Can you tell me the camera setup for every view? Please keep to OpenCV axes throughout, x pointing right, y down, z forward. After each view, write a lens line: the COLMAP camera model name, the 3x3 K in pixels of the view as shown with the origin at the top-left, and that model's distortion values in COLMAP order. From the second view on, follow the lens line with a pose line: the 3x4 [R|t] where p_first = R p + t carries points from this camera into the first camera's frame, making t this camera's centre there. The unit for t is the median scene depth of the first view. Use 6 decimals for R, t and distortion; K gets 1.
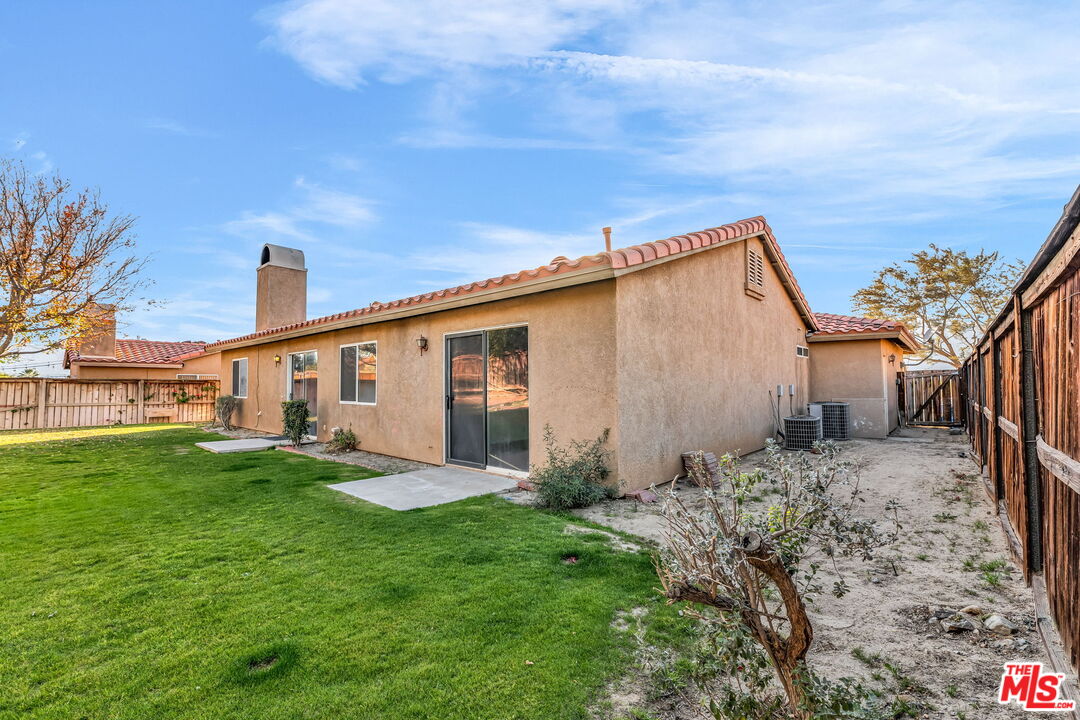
lens RADIAL K [[466.6, 0, 523.4], [0, 466.6, 376.4], [0, 0, 1]] dist [-0.004825, 0.000499]
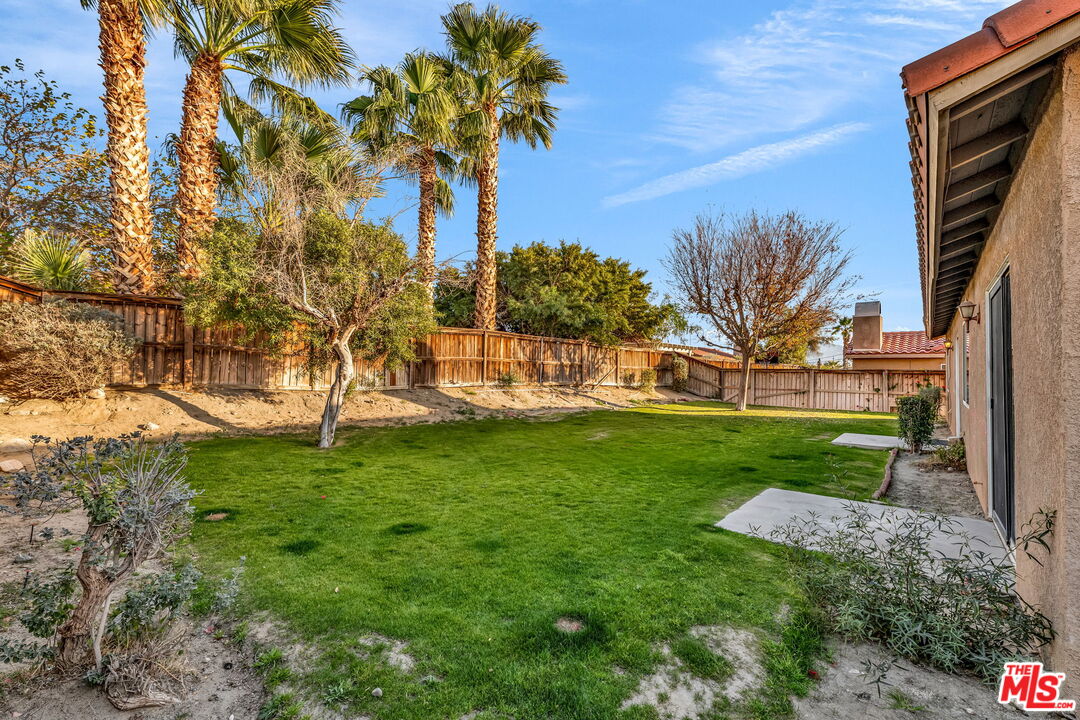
lens RADIAL K [[466.6, 0, 549.3], [0, 466.6, 362.3], [0, 0, 1]] dist [-0.004825, 0.000499]
pose [[0.041638, -0.017187, -0.998985, 0.182186], [0.008595, 0.999821, -0.016843, 0.000967], [0.999096, -0.007885, 0.041778, 0.208252]]
